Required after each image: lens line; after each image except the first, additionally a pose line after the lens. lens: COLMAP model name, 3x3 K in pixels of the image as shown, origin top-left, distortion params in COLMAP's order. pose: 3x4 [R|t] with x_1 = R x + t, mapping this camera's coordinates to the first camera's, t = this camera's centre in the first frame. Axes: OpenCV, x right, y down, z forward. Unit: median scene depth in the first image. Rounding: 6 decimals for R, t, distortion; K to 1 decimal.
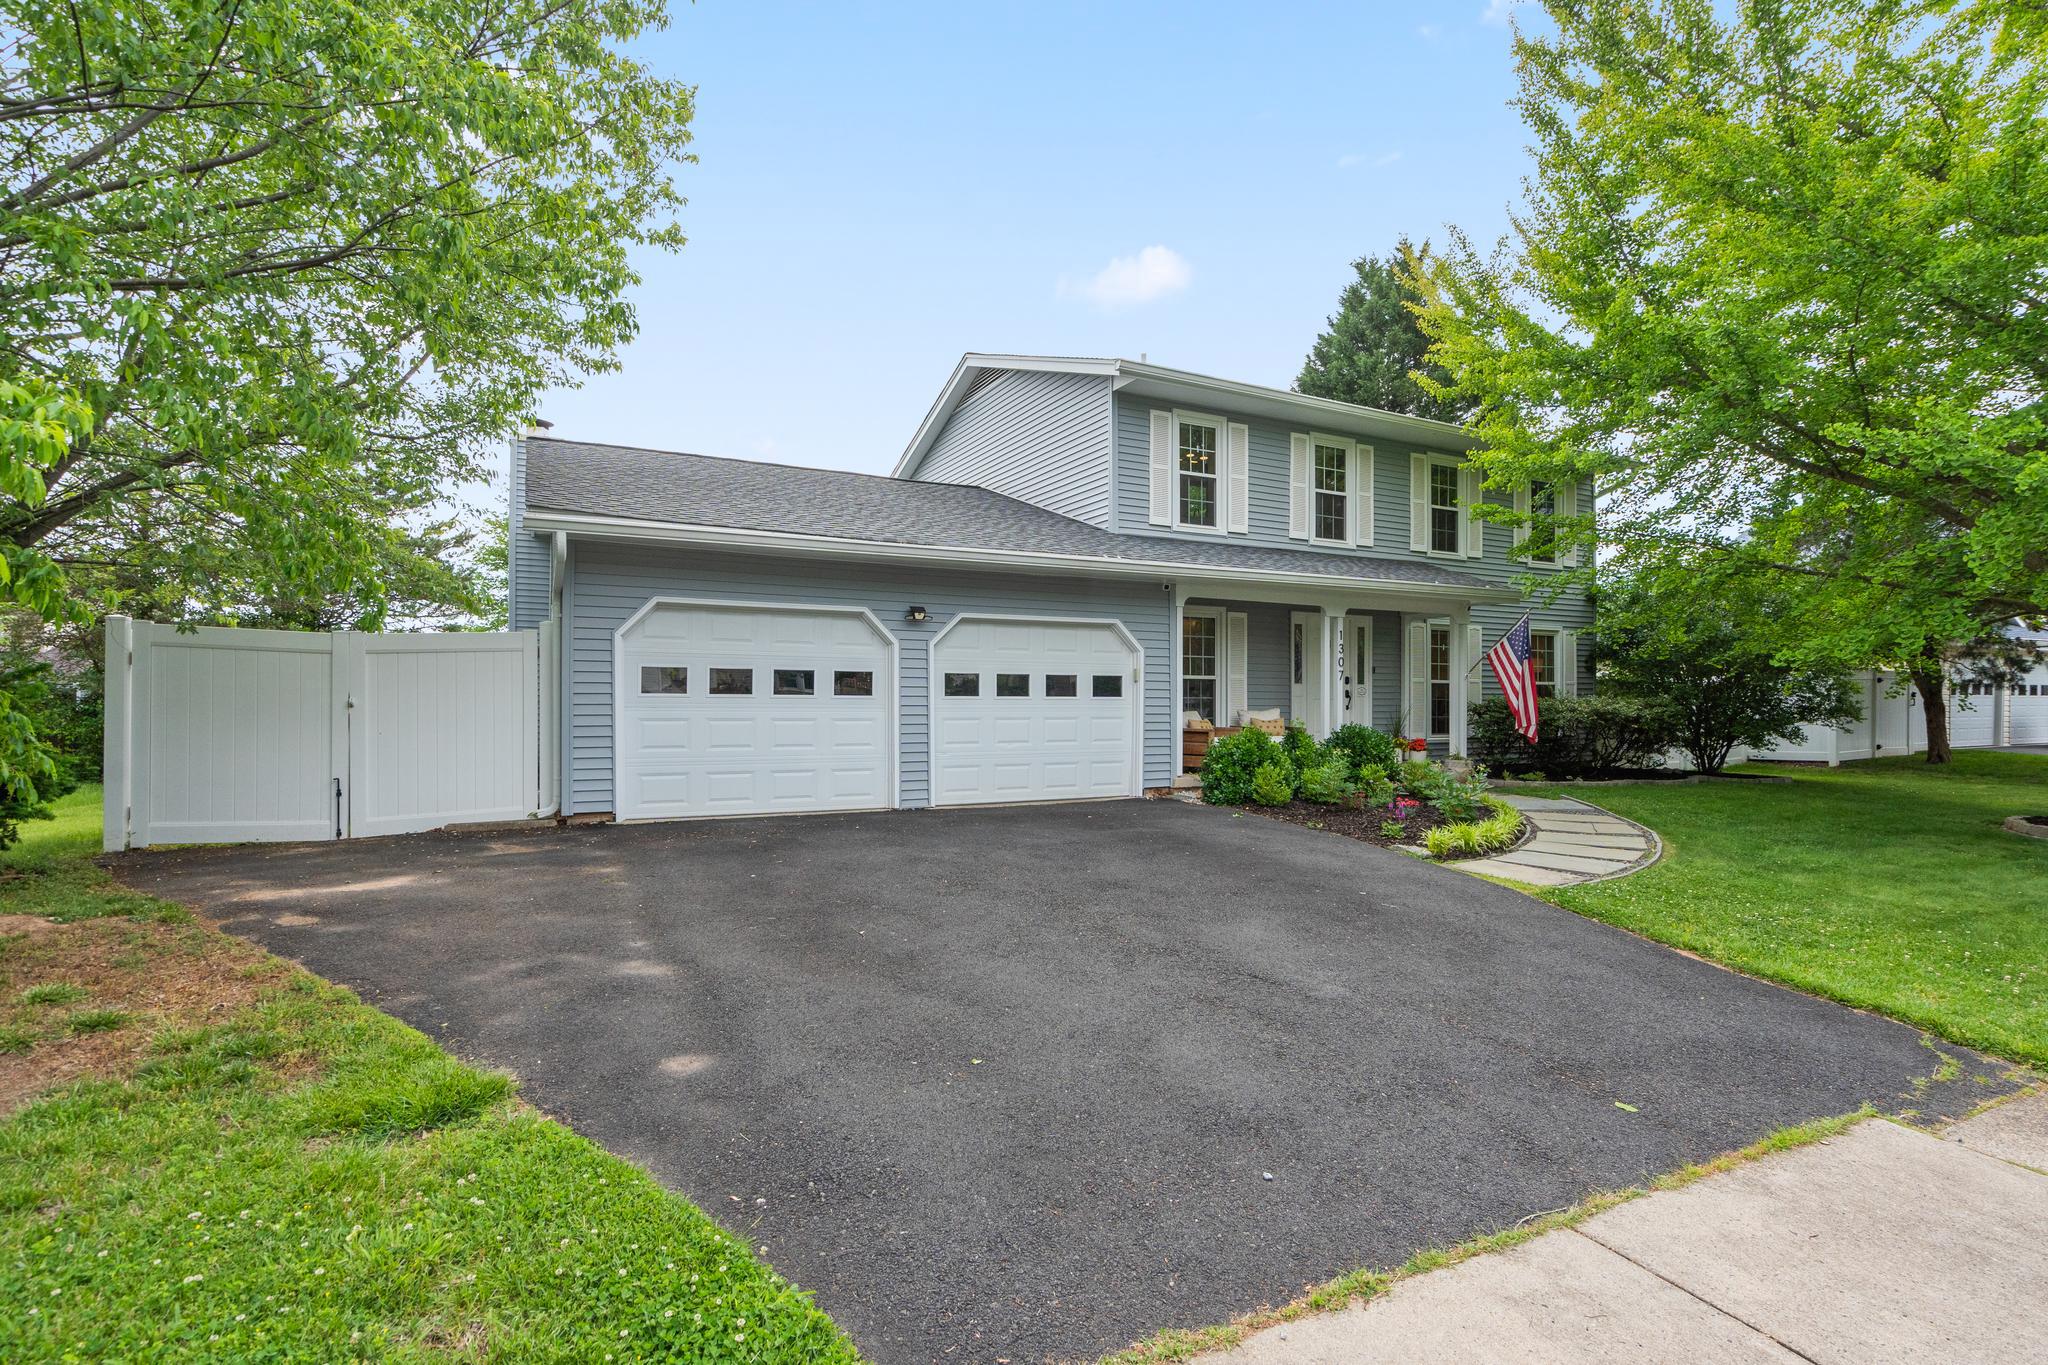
lens RADIAL K [[1010.2, 0, 1024.0], [0, 1010.2, 682.5], [0, 0, 1]] dist [0.000201, 0.000127]
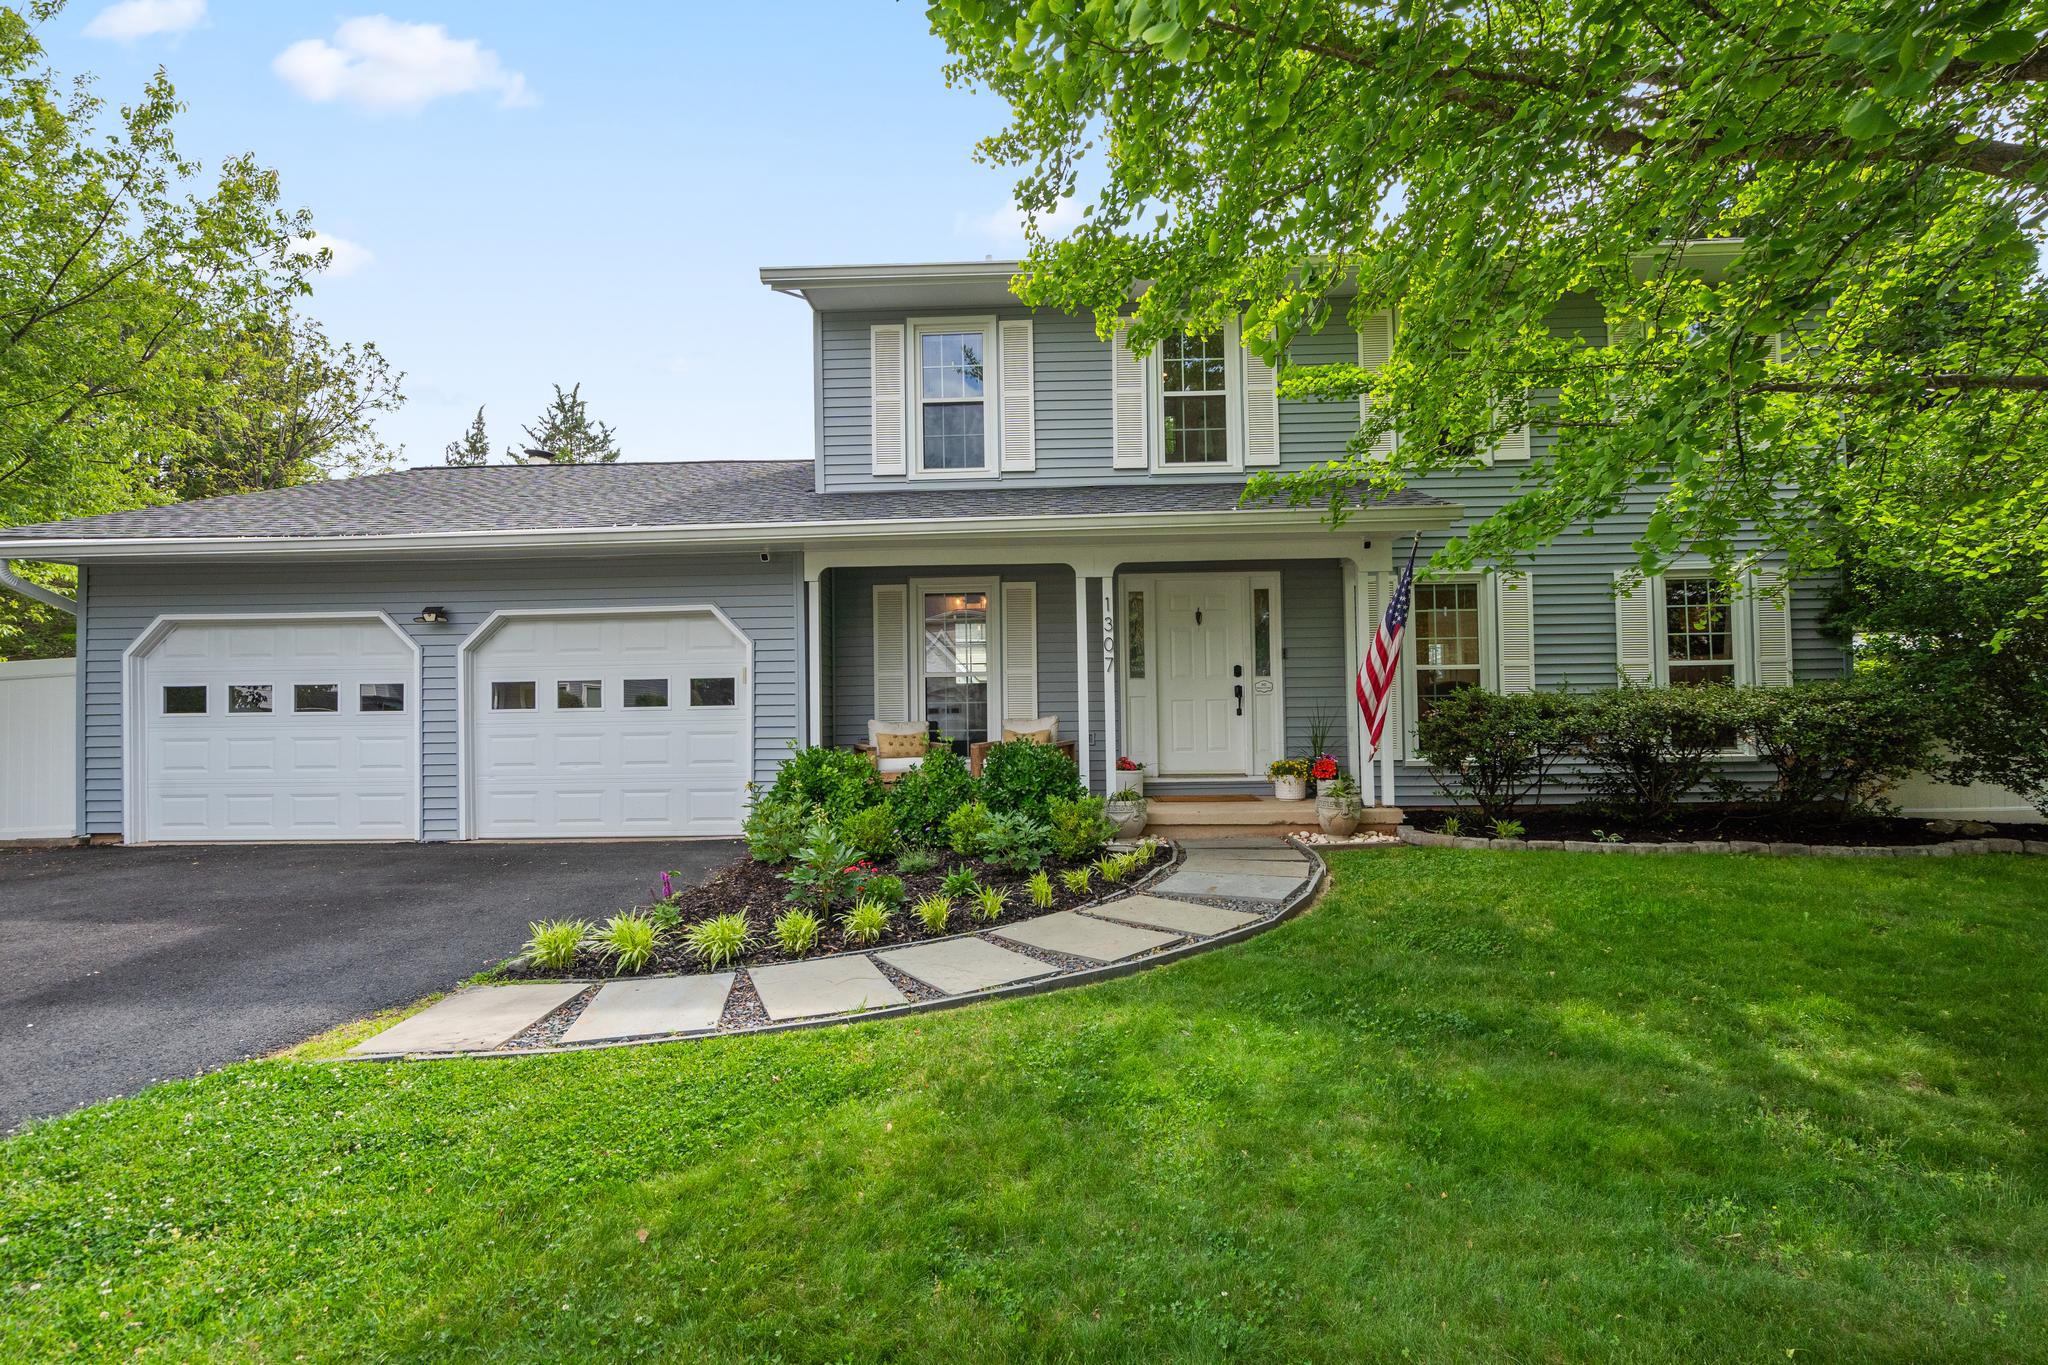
lens RADIAL K [[1054.8, 0, 1062.2], [0, 1054.8, 678.0], [0, 0, 1]] dist [-0.000204, 0.000091]
pose [[0.868876, -0.029344, -0.494159, 0.686833], [0.027442, 0.999562, -0.011104, 0.008797], [0.494268, -0.003913, 0.869301, 0.414991]]
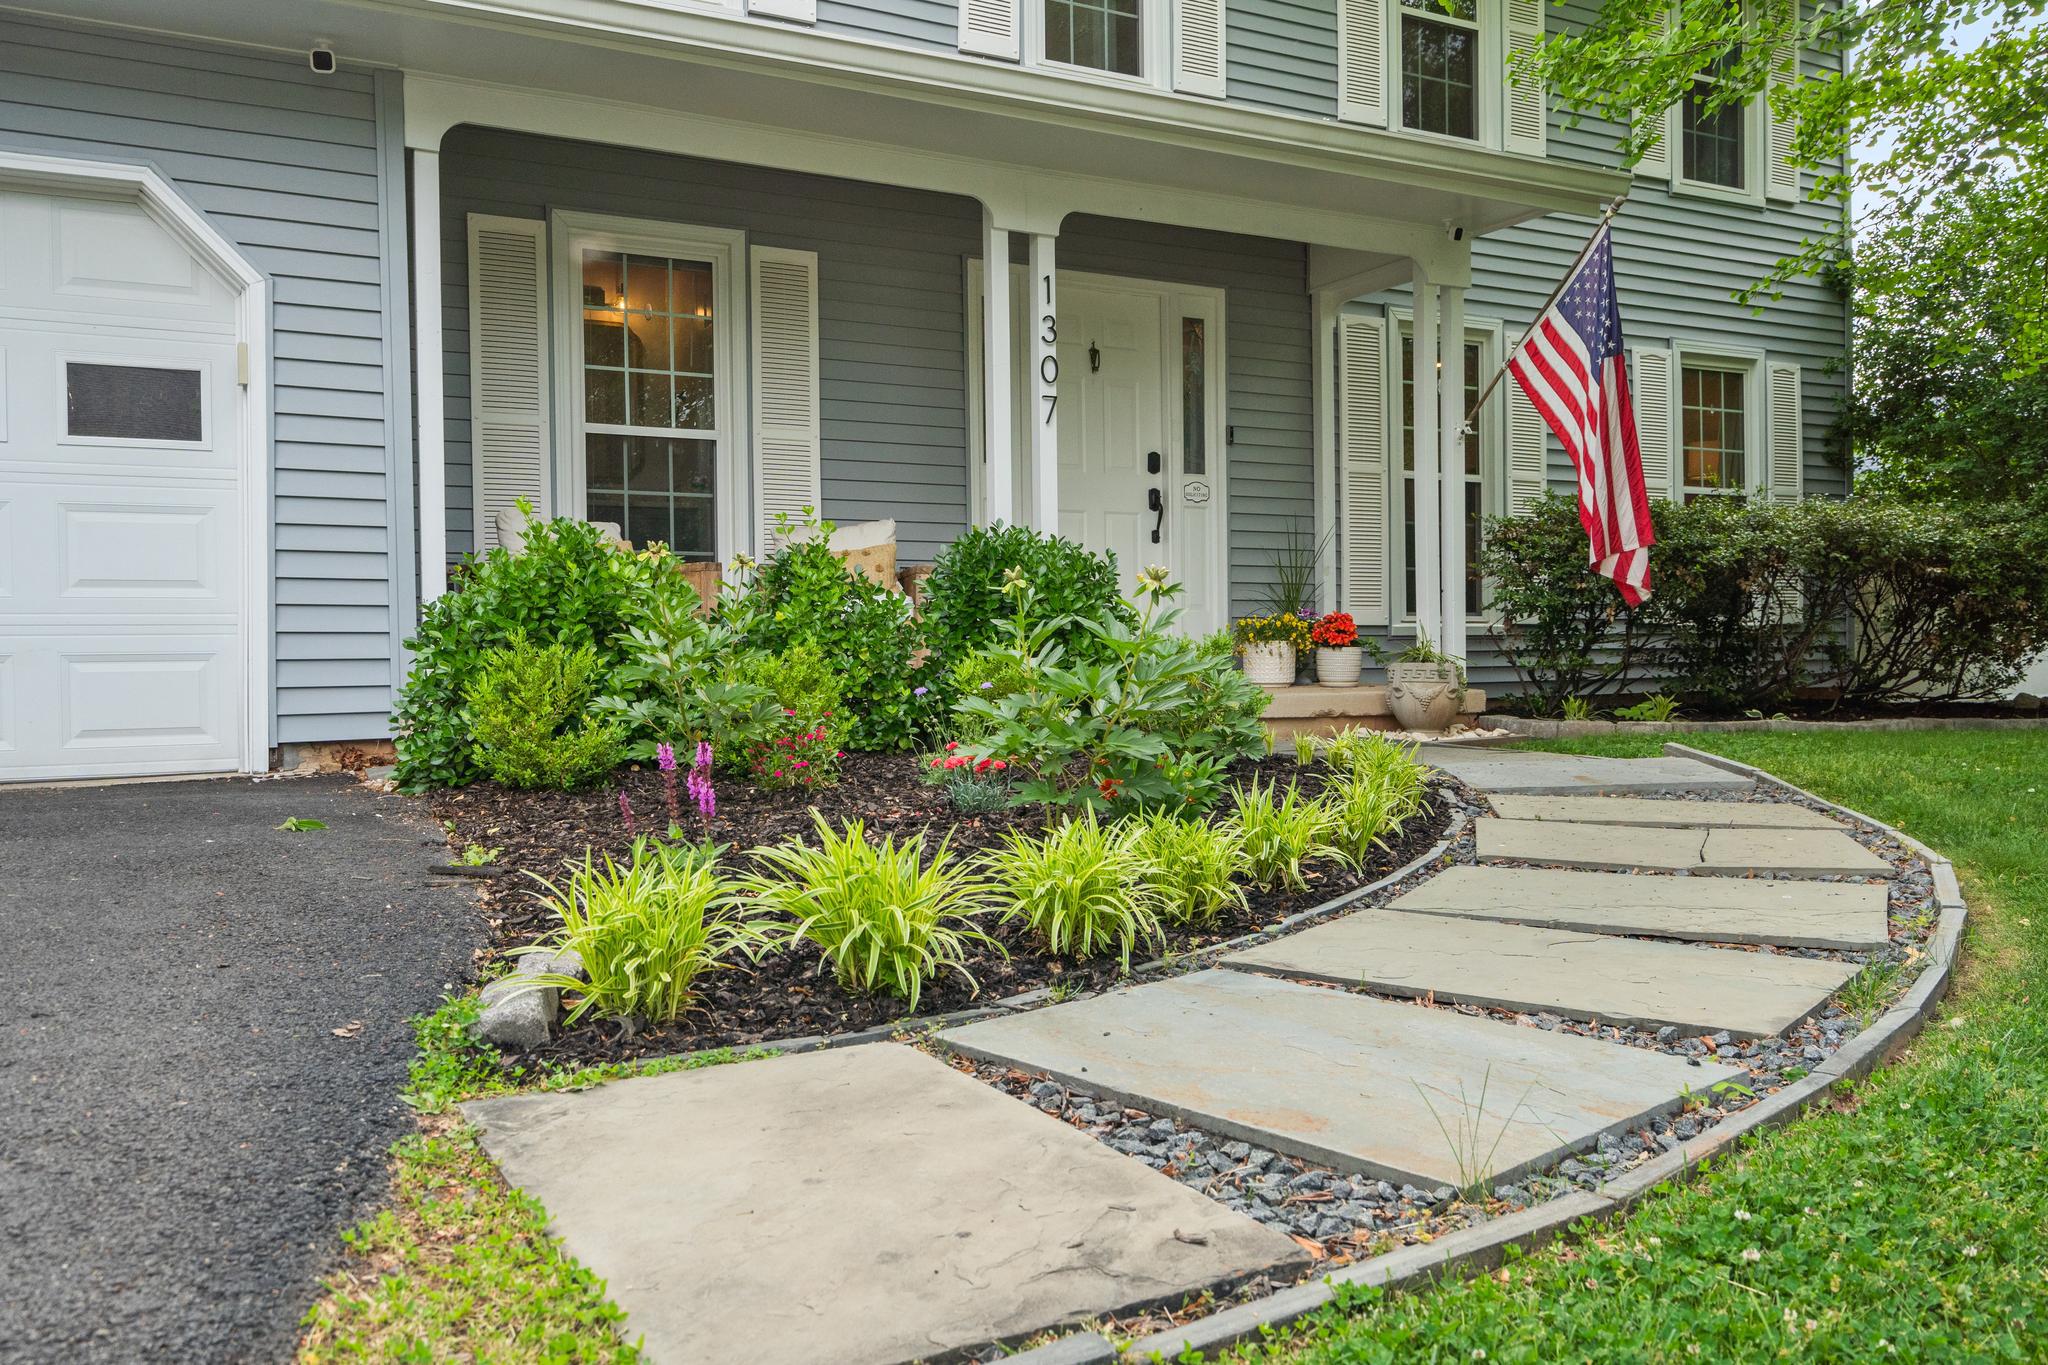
lens RADIAL K [[1619.0, 0, 1024.0], [0, 1619.0, 682.5], [0, 0, 1]] dist [0.005400, 0.003649]
pose [[0.999816, -0.017922, 0.006794, 0.326484], [0.017724, 0.999447, 0.028137, 0.073990], [-0.007295, -0.028012, 0.999581, 0.500105]]
